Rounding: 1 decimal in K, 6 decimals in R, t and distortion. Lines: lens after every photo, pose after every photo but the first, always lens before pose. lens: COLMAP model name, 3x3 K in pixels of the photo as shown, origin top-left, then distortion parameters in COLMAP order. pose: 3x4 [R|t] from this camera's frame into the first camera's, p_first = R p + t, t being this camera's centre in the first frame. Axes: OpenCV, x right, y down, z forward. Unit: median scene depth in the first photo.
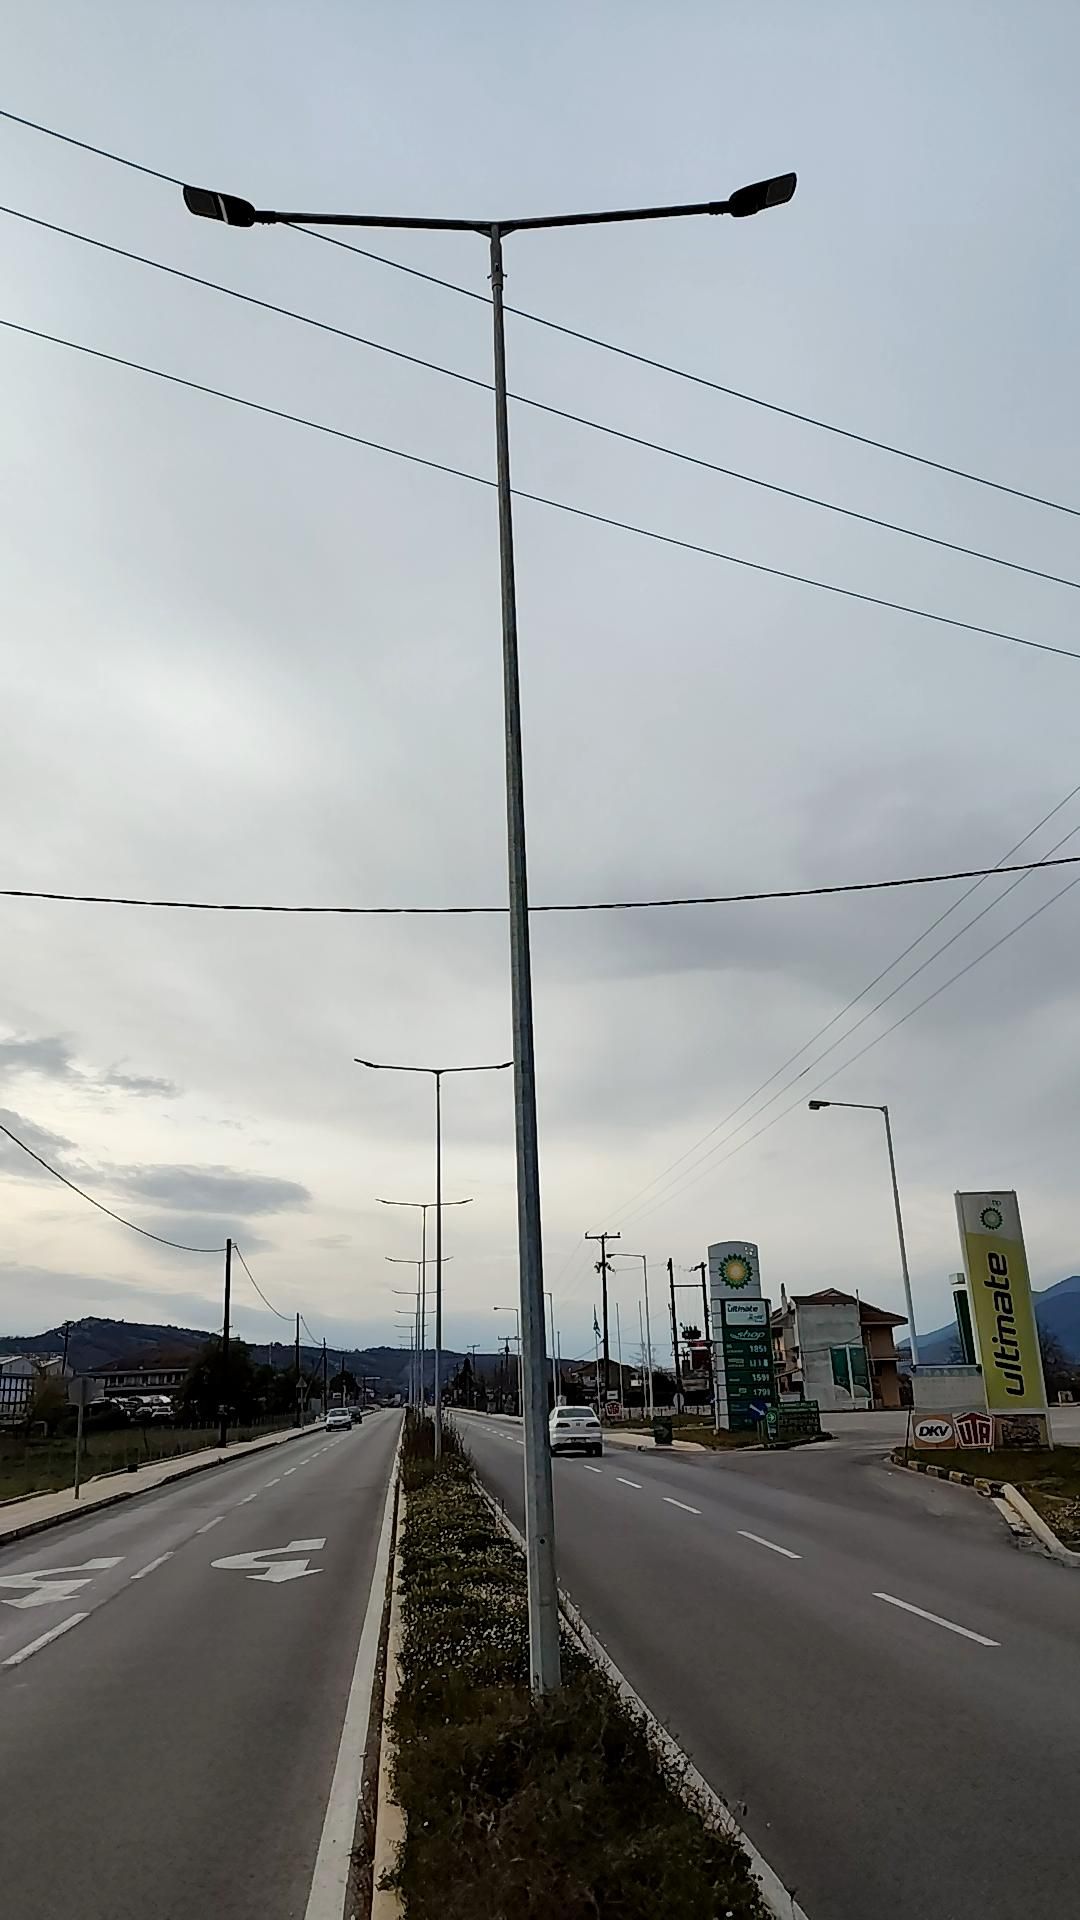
lens RADIAL K [[1439.3, 0, 548.2], [0, 1439.3, 934.3], [0, 0, 1]] dist [0.094161, -0.167772]
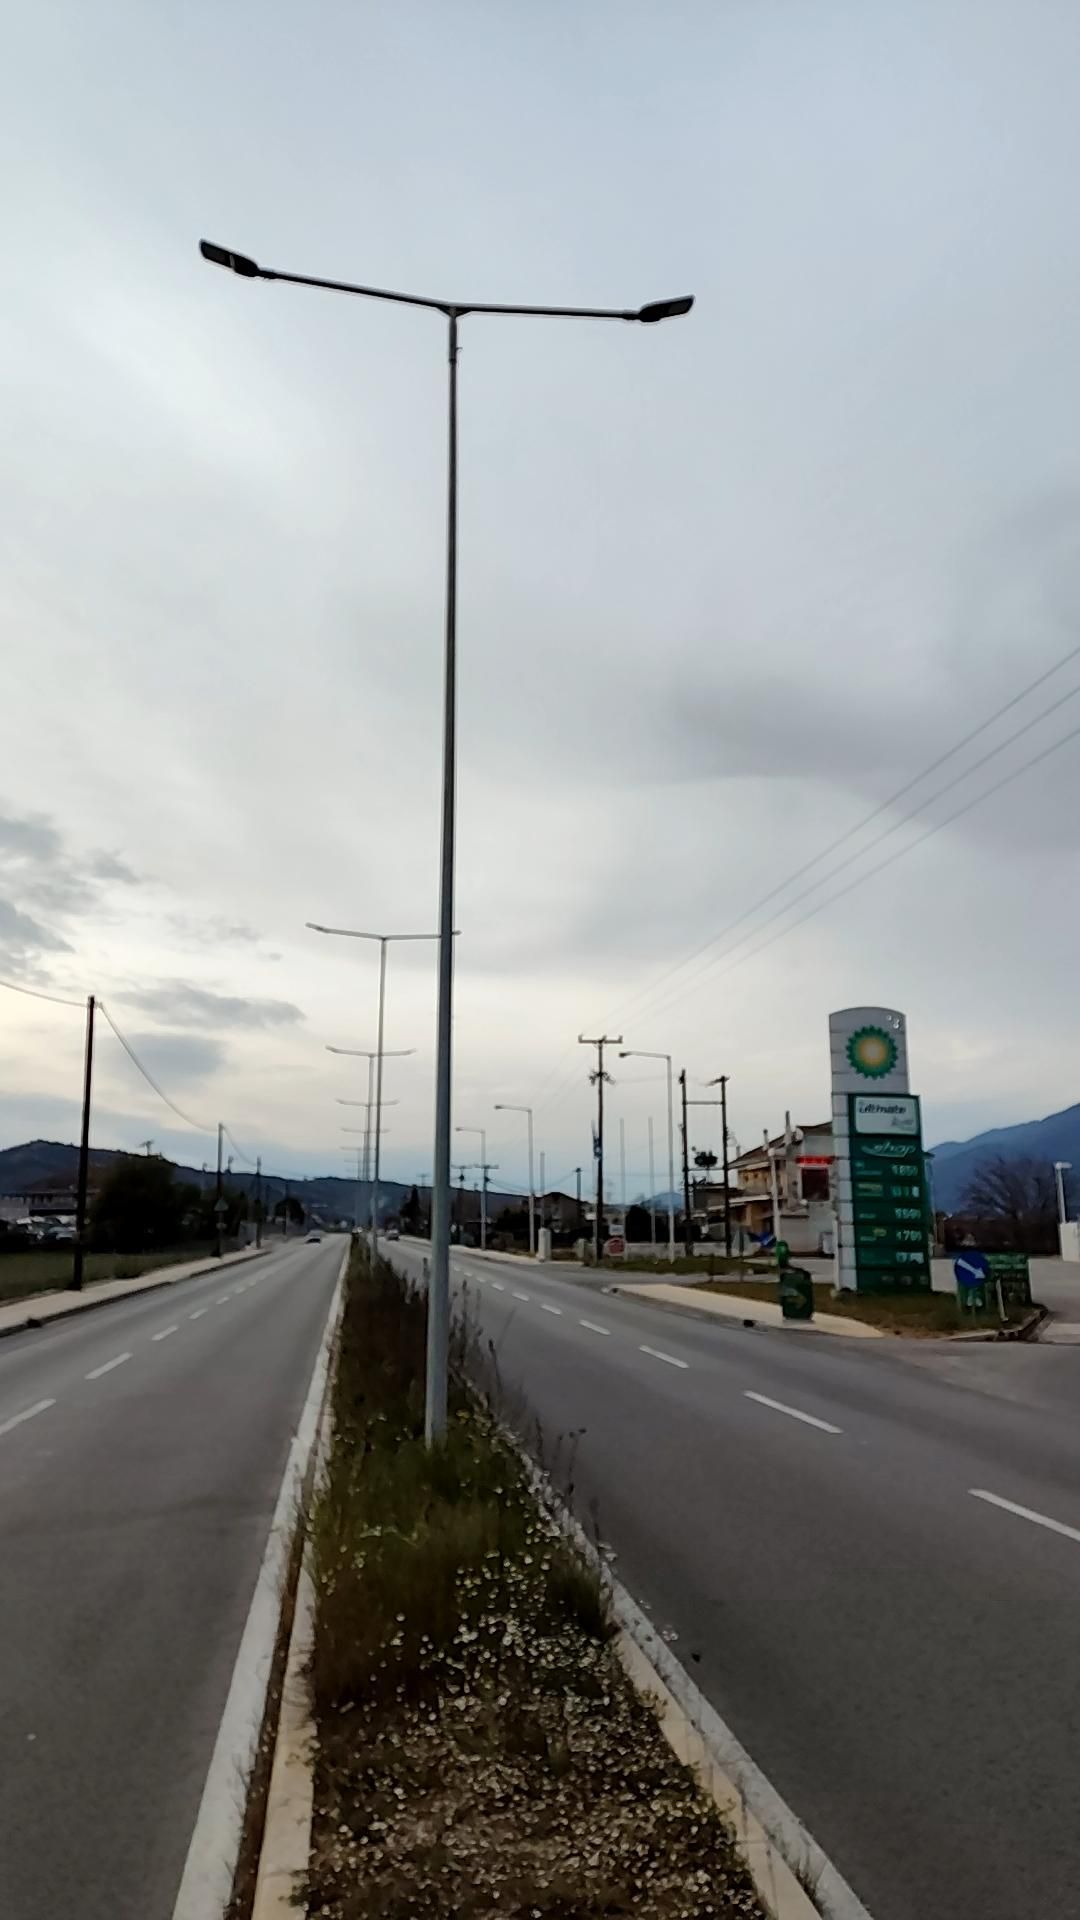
lens RADIAL K [[1444.8, 0, 574.8], [0, 1444.8, 968.1], [0, 0, 1]] dist [0.090999, -0.107298]
pose [[0.998030, 0.036478, 0.051049, -0.027033], [-0.042839, 0.990636, 0.129637, 0.090317], [-0.045842, -0.131568, 0.990247, 0.286889]]
